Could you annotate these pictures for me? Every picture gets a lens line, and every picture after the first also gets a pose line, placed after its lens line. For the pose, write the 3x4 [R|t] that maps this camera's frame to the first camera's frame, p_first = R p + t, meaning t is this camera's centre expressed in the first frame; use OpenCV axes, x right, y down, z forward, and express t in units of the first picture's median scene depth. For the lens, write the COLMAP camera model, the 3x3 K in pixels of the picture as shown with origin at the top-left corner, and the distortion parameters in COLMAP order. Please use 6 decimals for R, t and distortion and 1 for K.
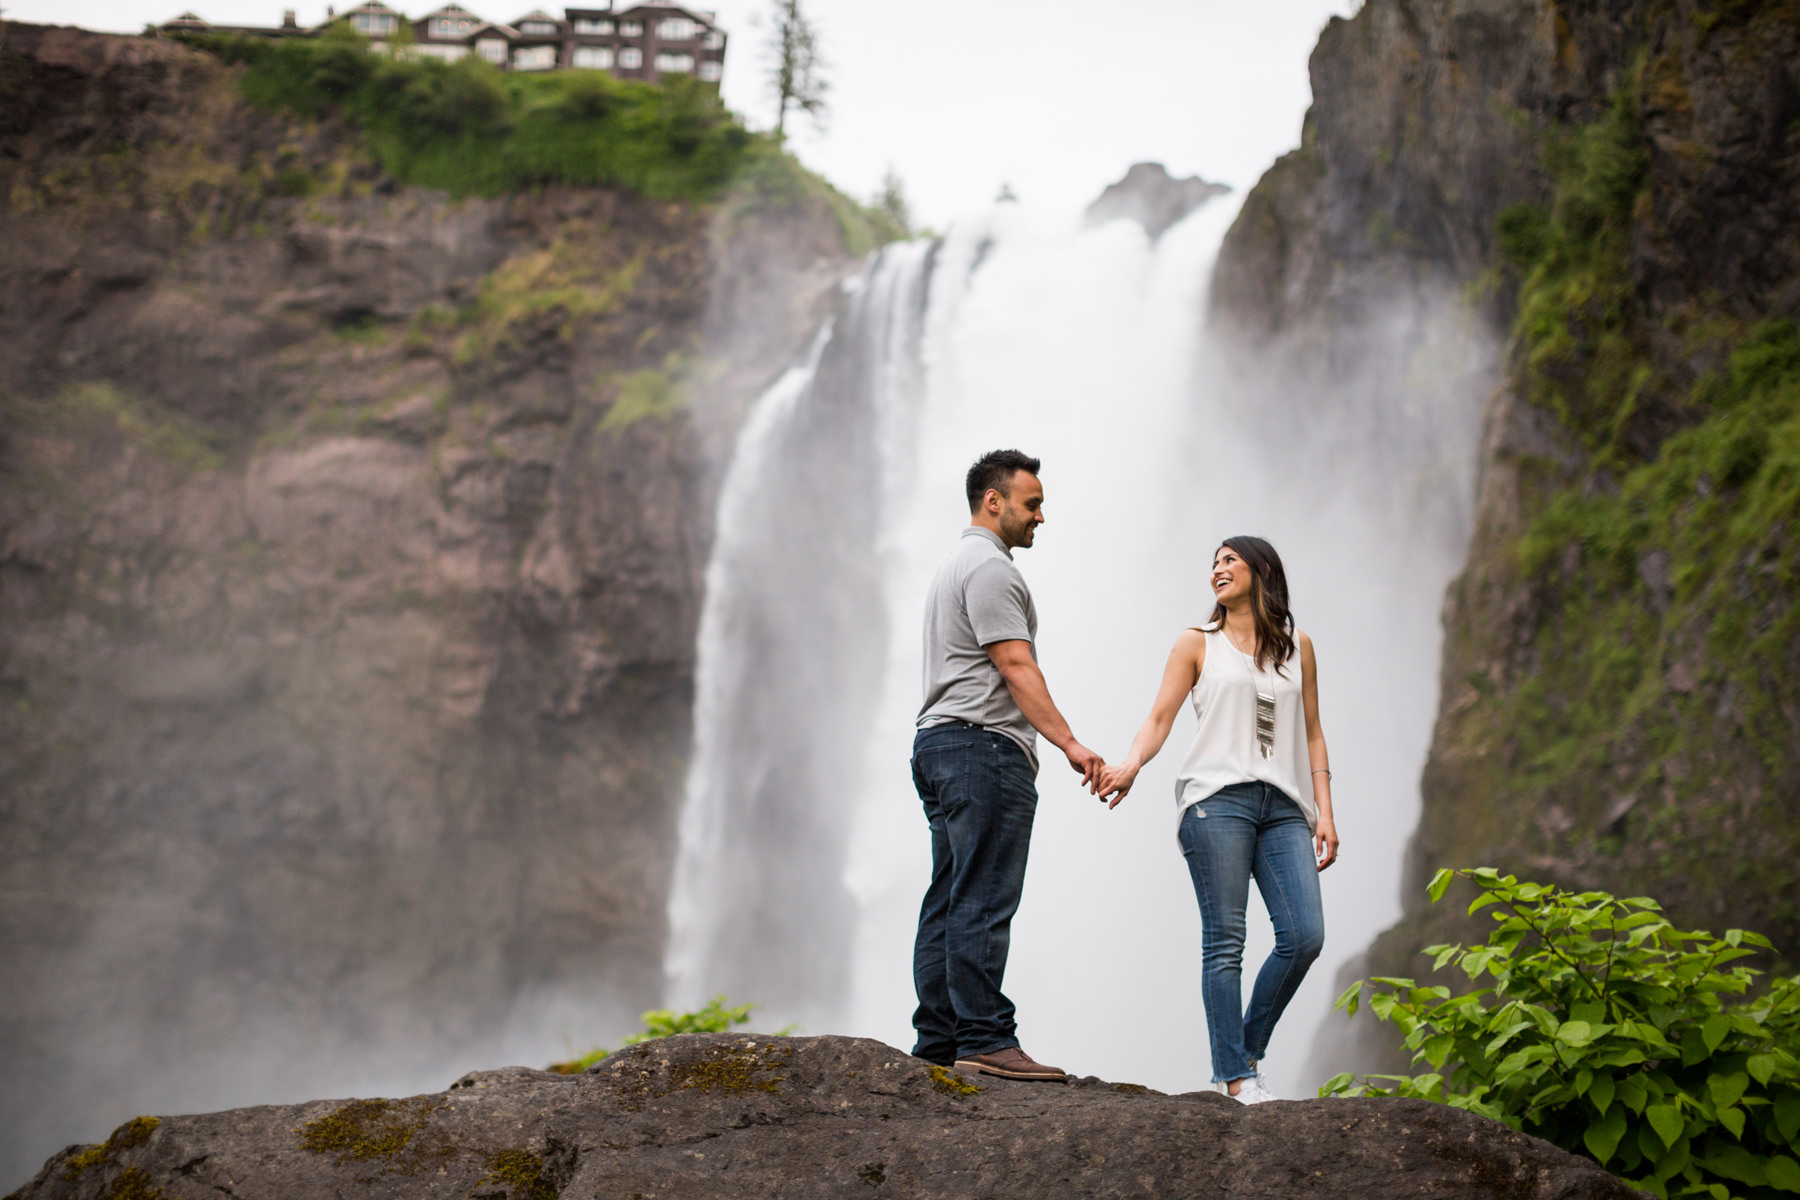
lens RADIAL K [[2620.1, 0, 878.9], [0, 2620.1, 611.4], [0, 0, 1]] dist [-0.106883, 0.000000]
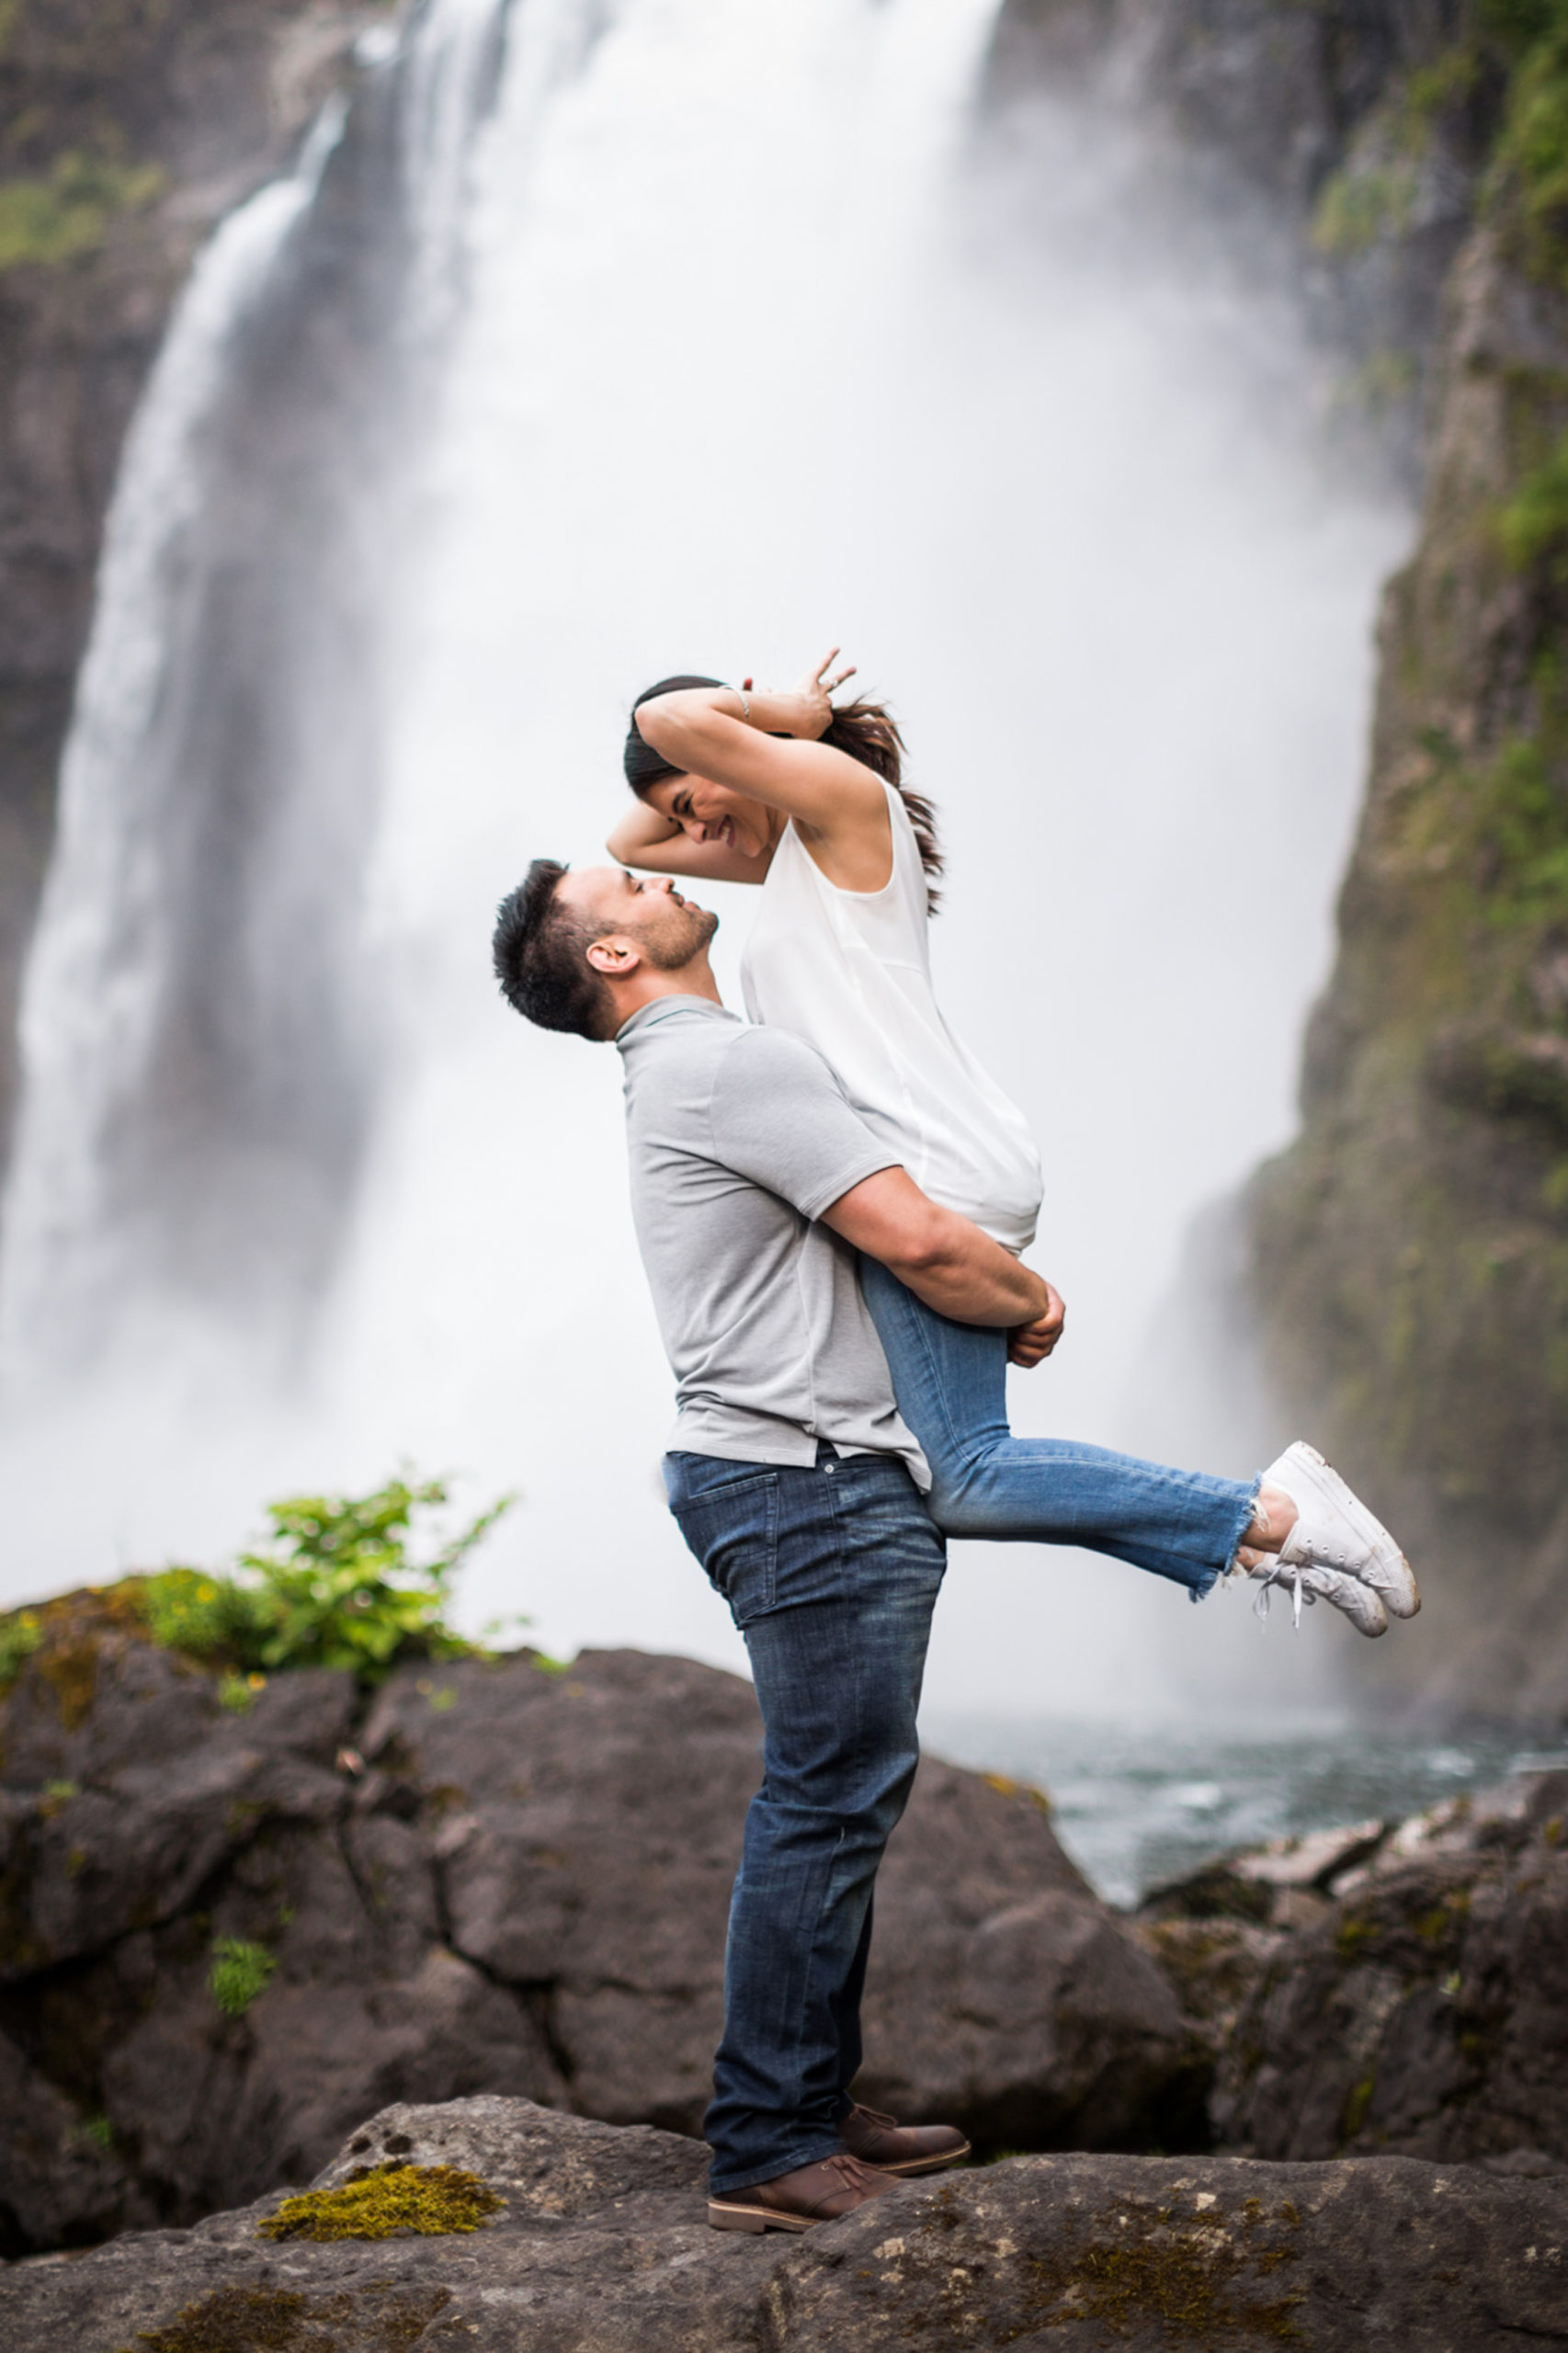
lens RADIAL K [[4319.8, 0, 719.6], [0, 4319.8, 896.1], [0, 0, 1]] dist [-0.085400, 0.000000]
pose [[0.996877, 0.009920, 0.078342, -0.006891], [-0.015528, 0.997333, 0.071311, -0.003569], [-0.077426, -0.072305, 0.994373, 0.012050]]
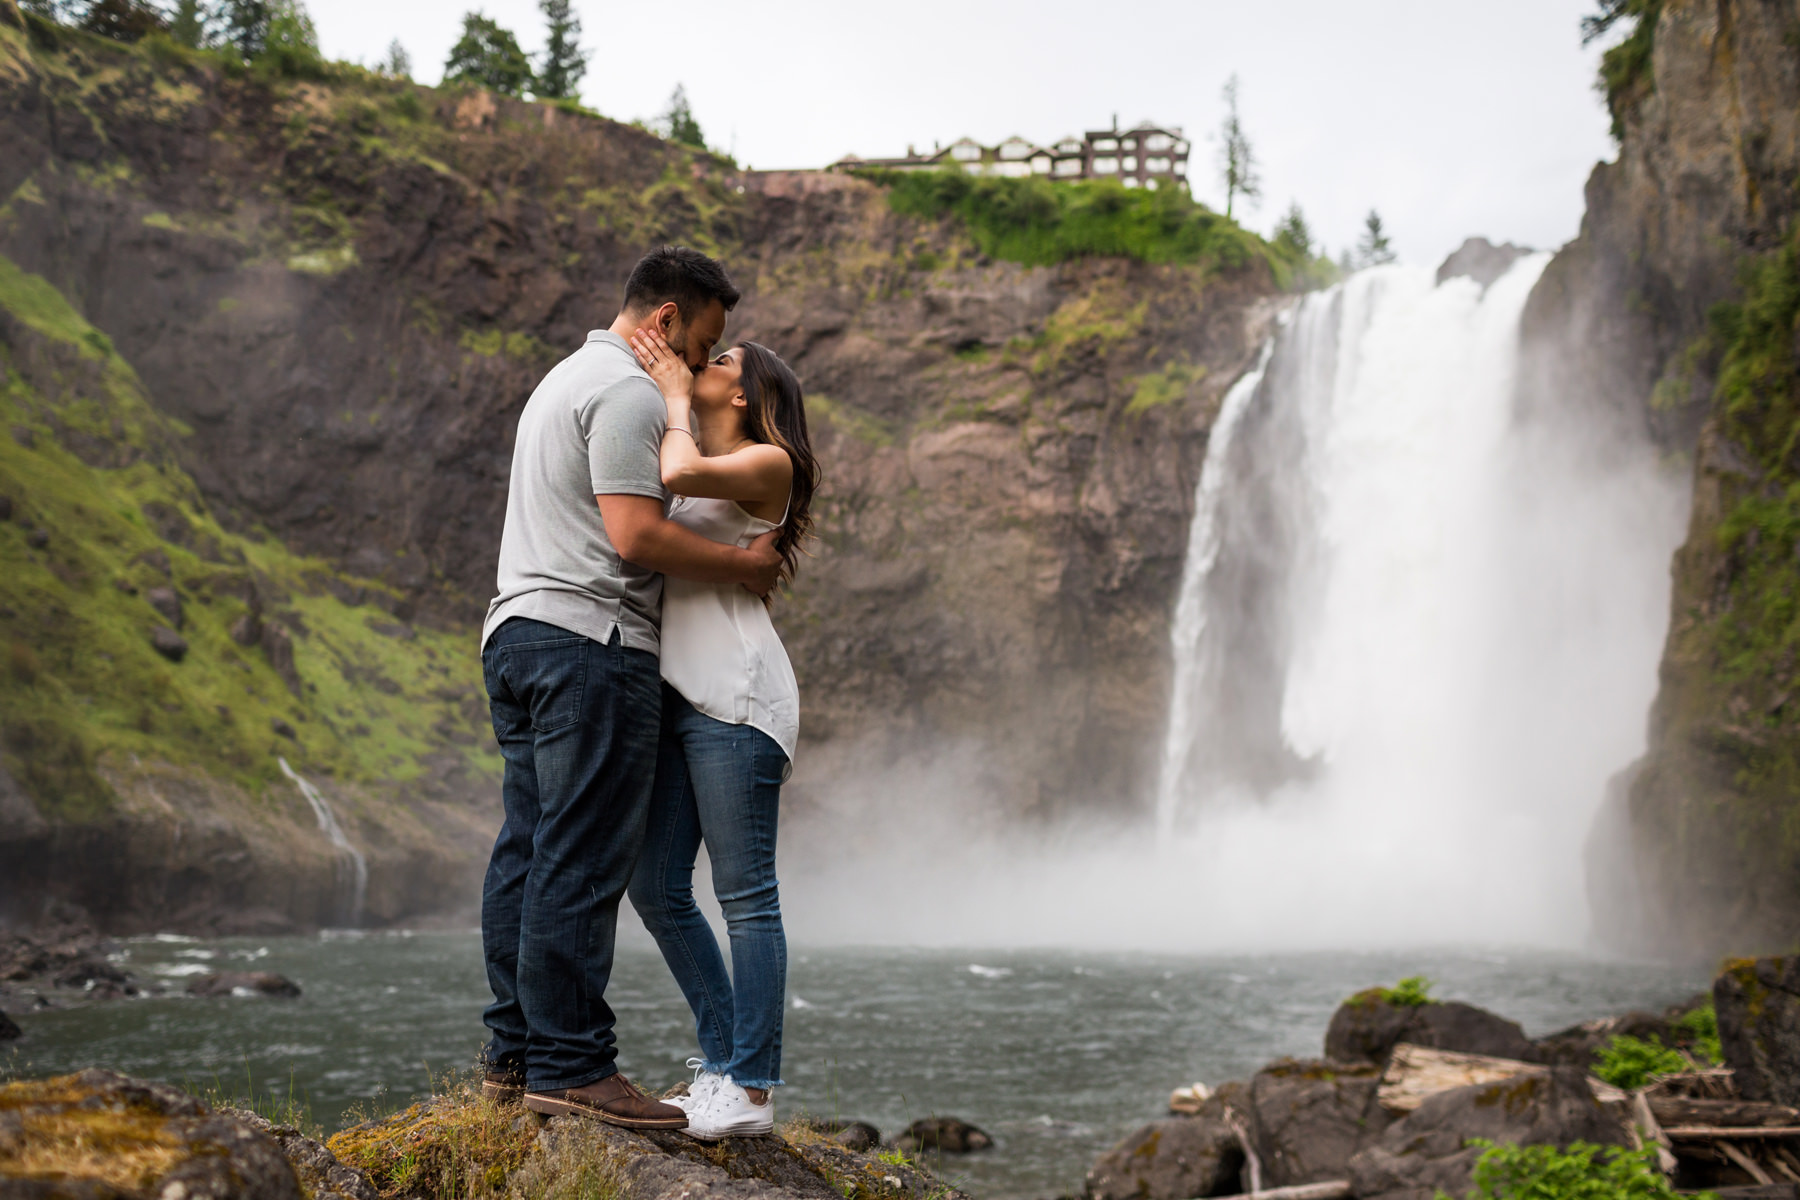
lens RADIAL K [[1897.3, 0, 833.5], [0, 1897.3, 548.6], [0, 0, 1]] dist [-0.052027, 0.000000]
pose [[0.975047, -0.027303, -0.220313, -0.028048], [0.041806, 0.997235, 0.061437, -0.066406], [0.218027, -0.069114, 0.973492, -0.184613]]
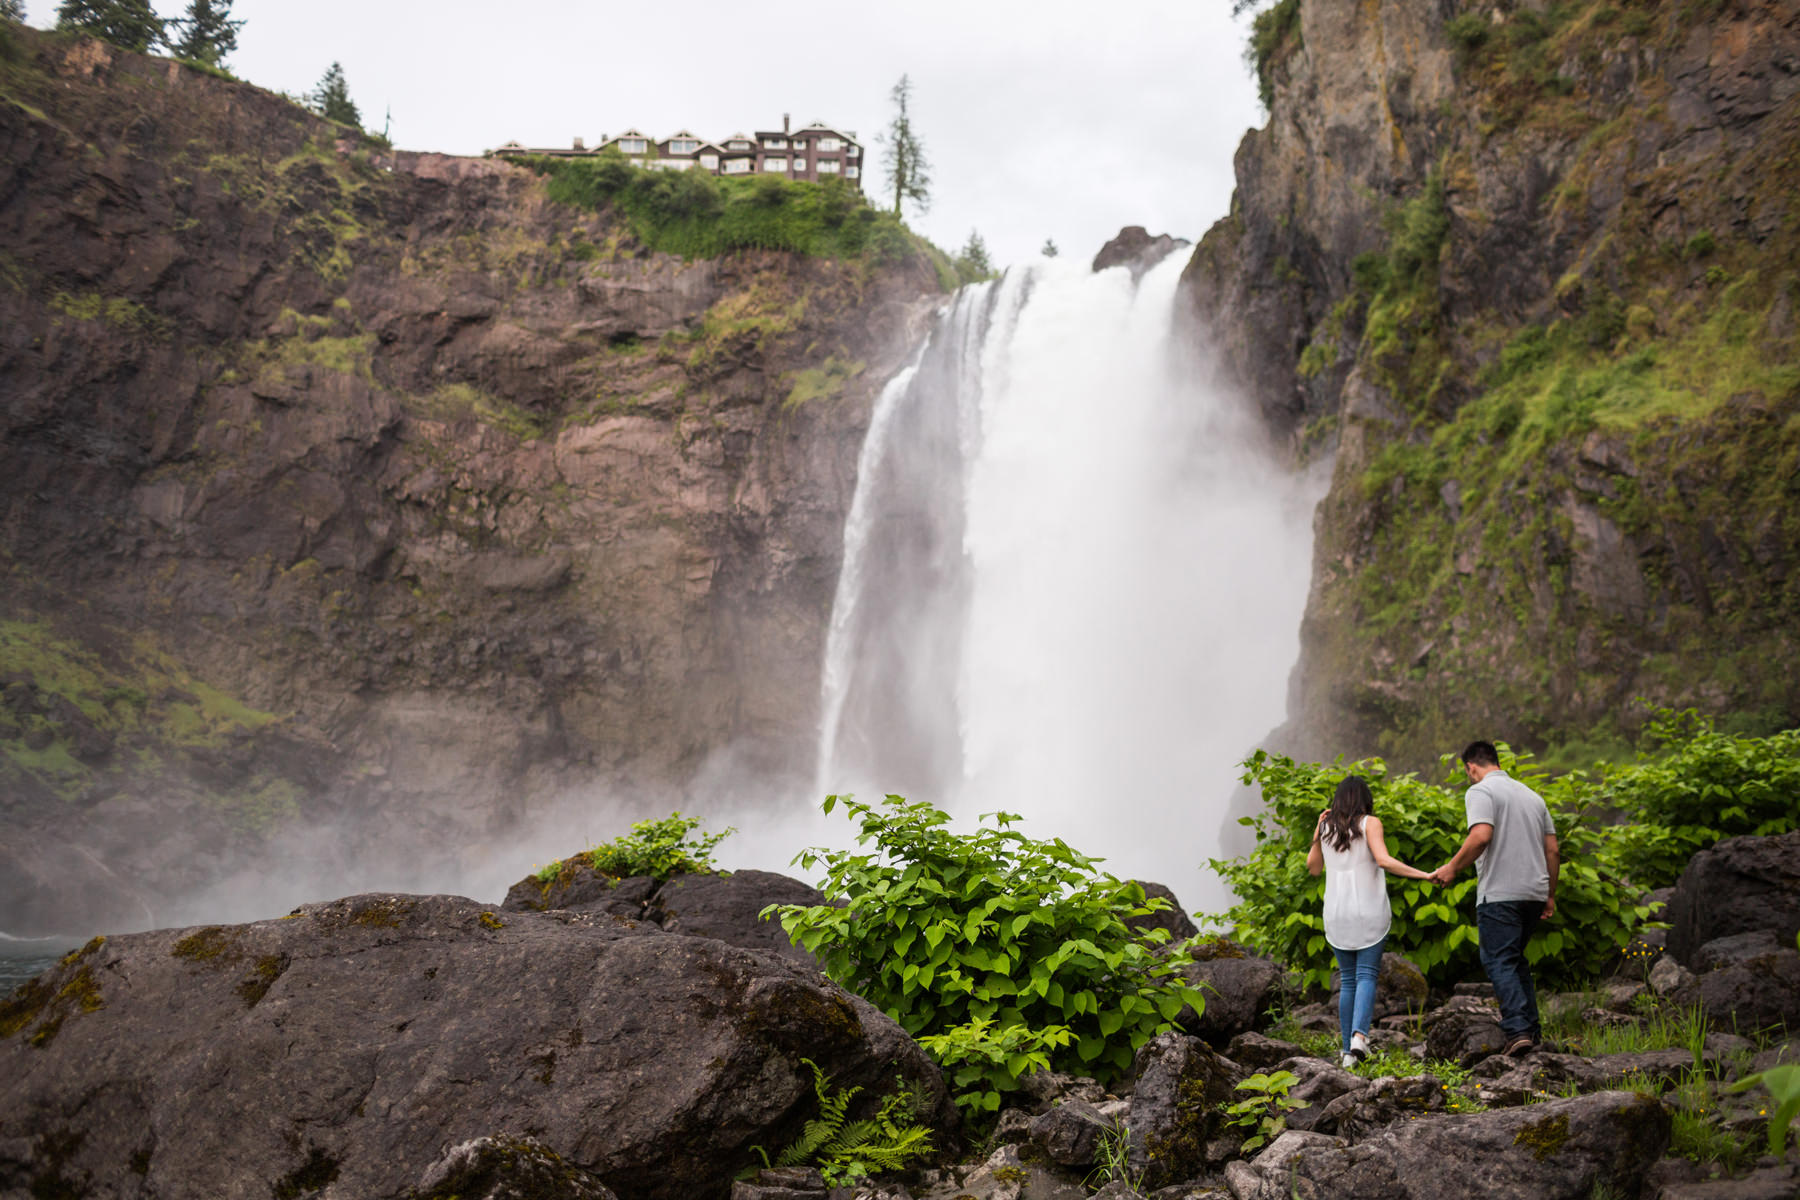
lens RADIAL K [[1702.4, 0, 910.9], [0, 1702.4, 585.5], [0, 0, 1]] dist [-0.062206, 0.000000]
pose [[0.998838, -0.014775, -0.045870, 0.014230], [0.016626, 0.999051, 0.040246, -0.003870], [0.045232, -0.040962, 0.998136, -0.007059]]
